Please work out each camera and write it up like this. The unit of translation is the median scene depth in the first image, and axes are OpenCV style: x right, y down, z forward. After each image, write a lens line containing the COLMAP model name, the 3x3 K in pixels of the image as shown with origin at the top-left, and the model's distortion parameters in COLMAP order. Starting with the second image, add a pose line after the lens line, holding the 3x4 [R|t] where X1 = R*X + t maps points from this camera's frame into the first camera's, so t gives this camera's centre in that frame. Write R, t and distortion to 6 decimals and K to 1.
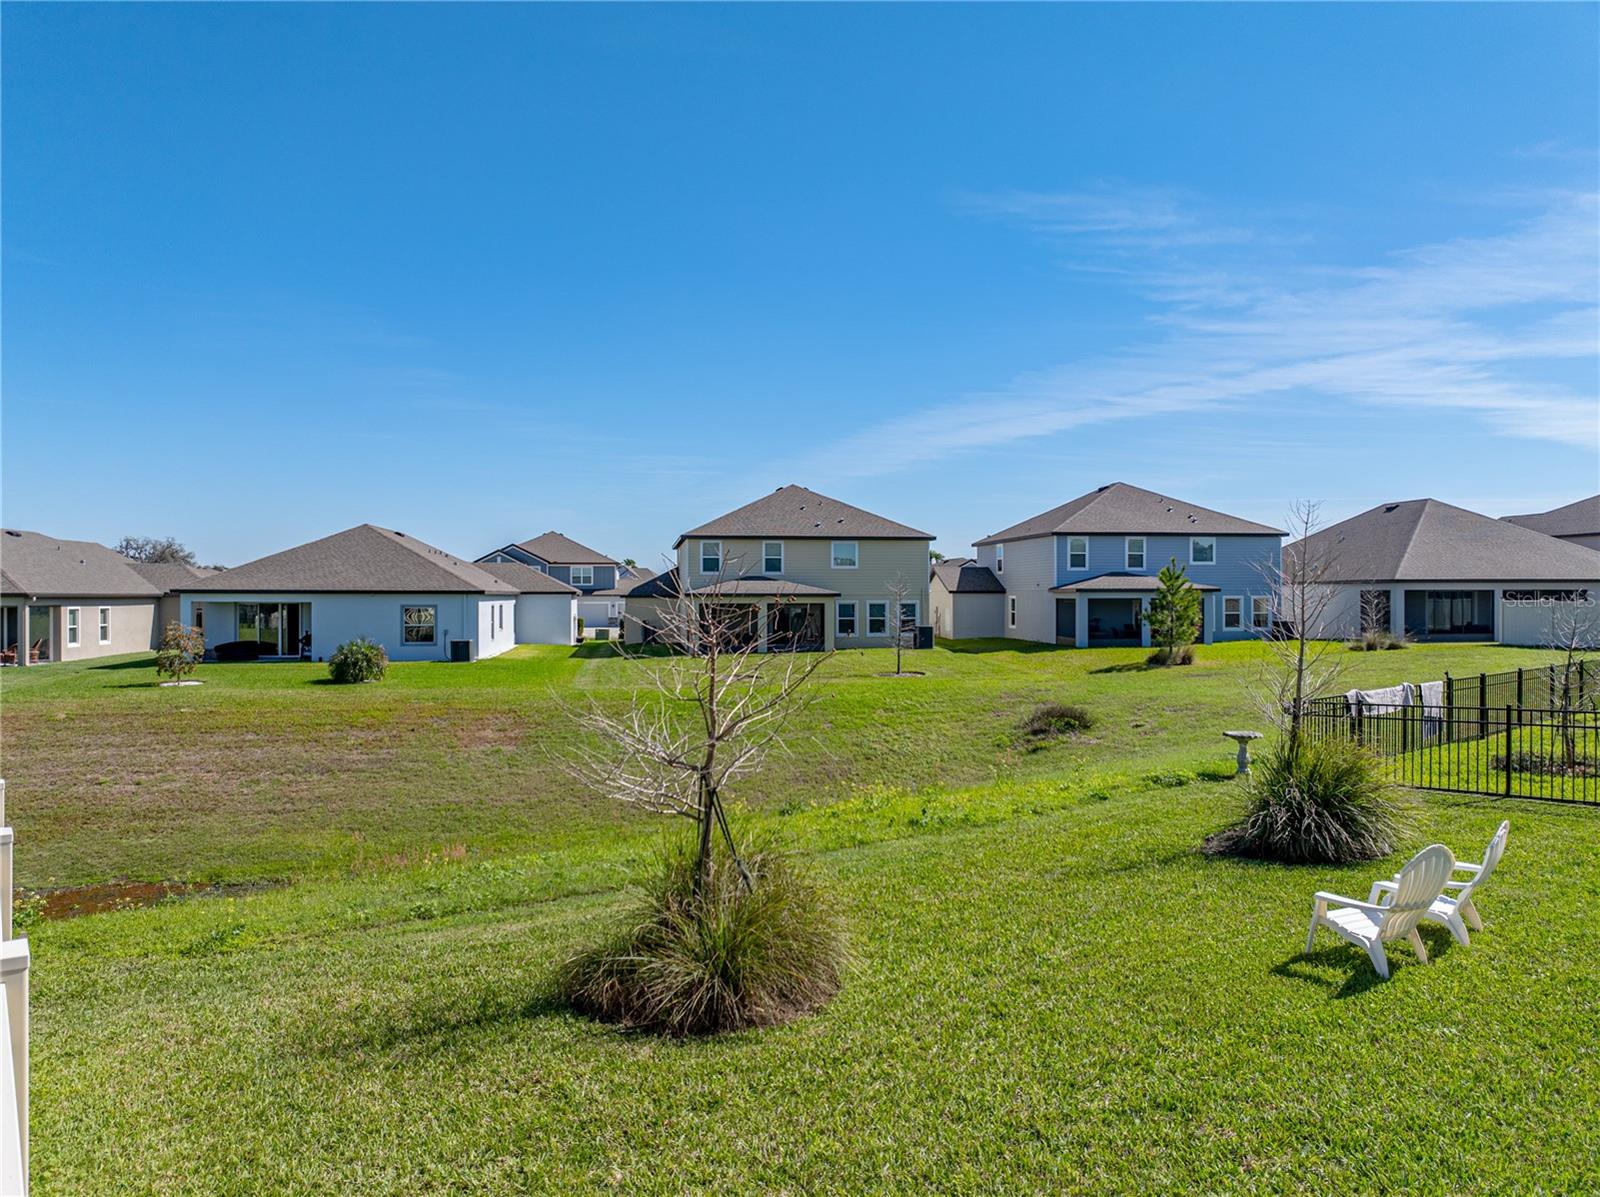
lens RADIAL K [[1120.0, 0, 800.0], [0, 1120.0, 598.5], [0, 0, 1]] dist [-0.008894, -0.003345]
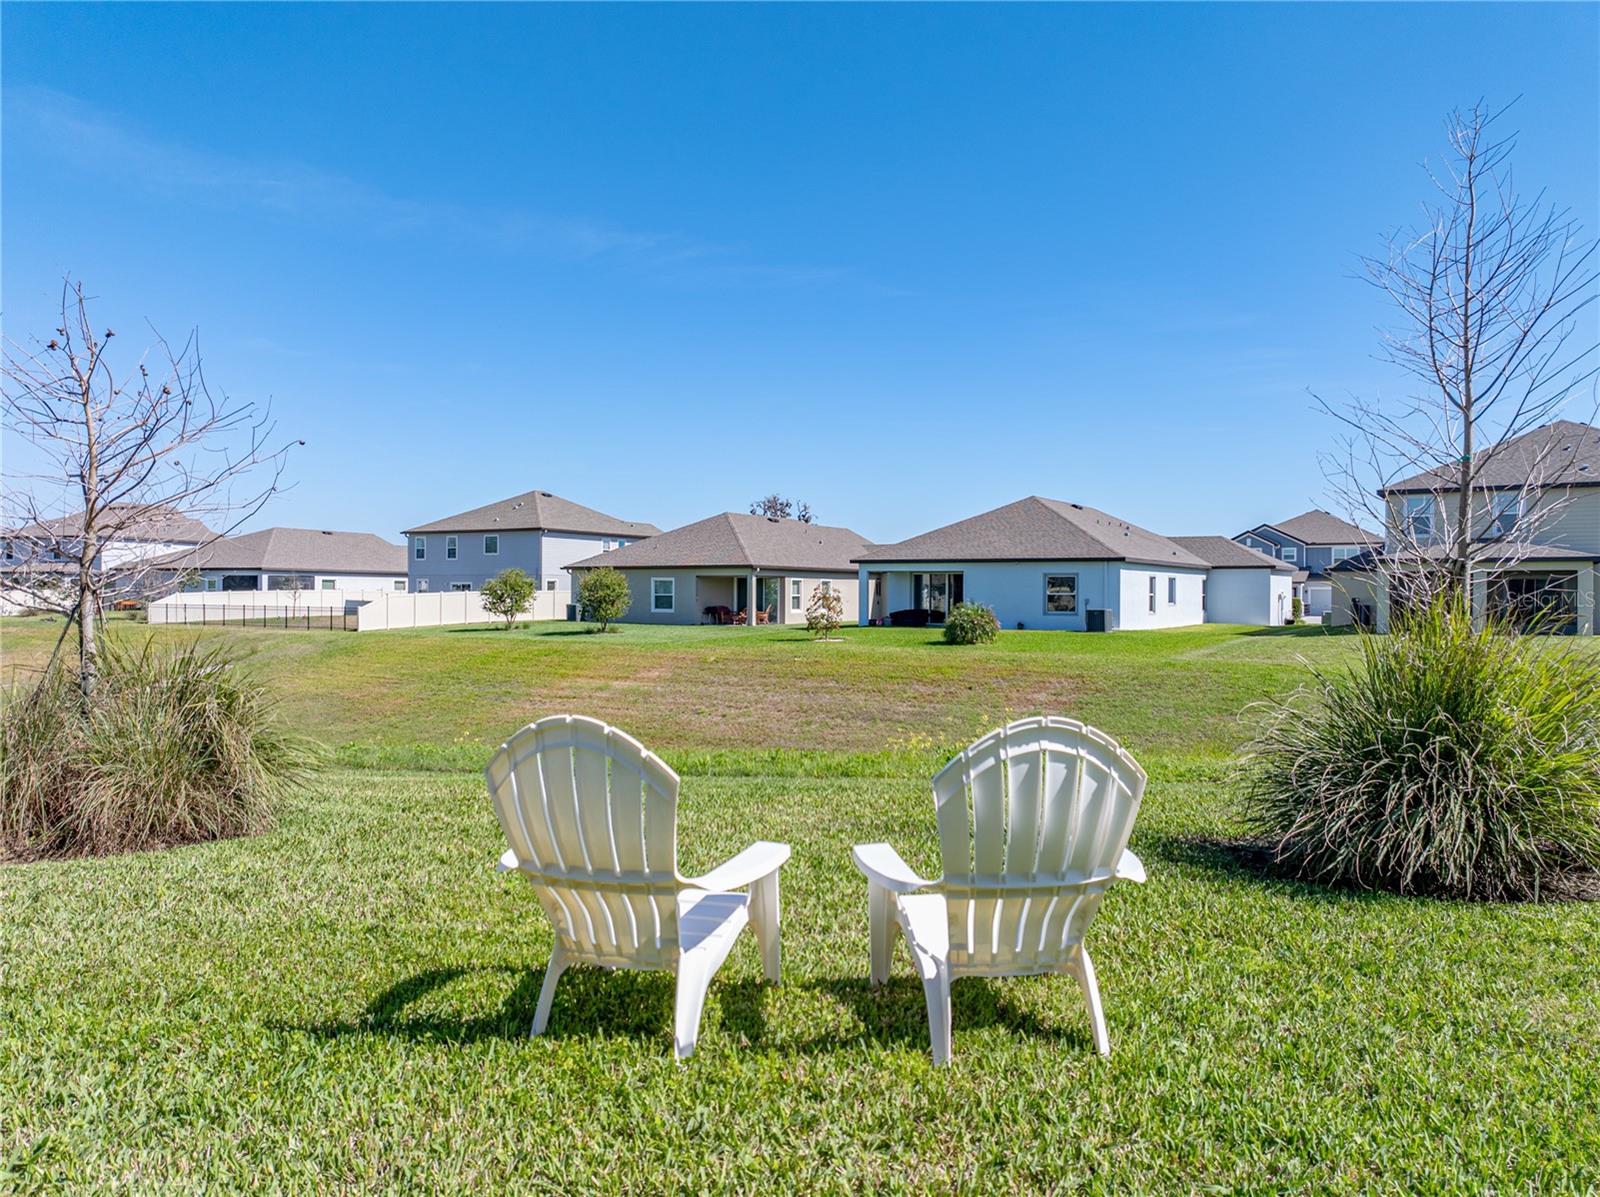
lens RADIAL K [[1133.0, 0, 800.0], [0, 1133.0, 598.5], [0, 0, 1]] dist [-0.000953, -0.000979]
pose [[0.763634, 0.007468, -0.645606, 0.116968], [-0.006599, 0.999971, 0.003762, 0.024899], [0.645615, 0.001388, 0.763661, 0.103795]]
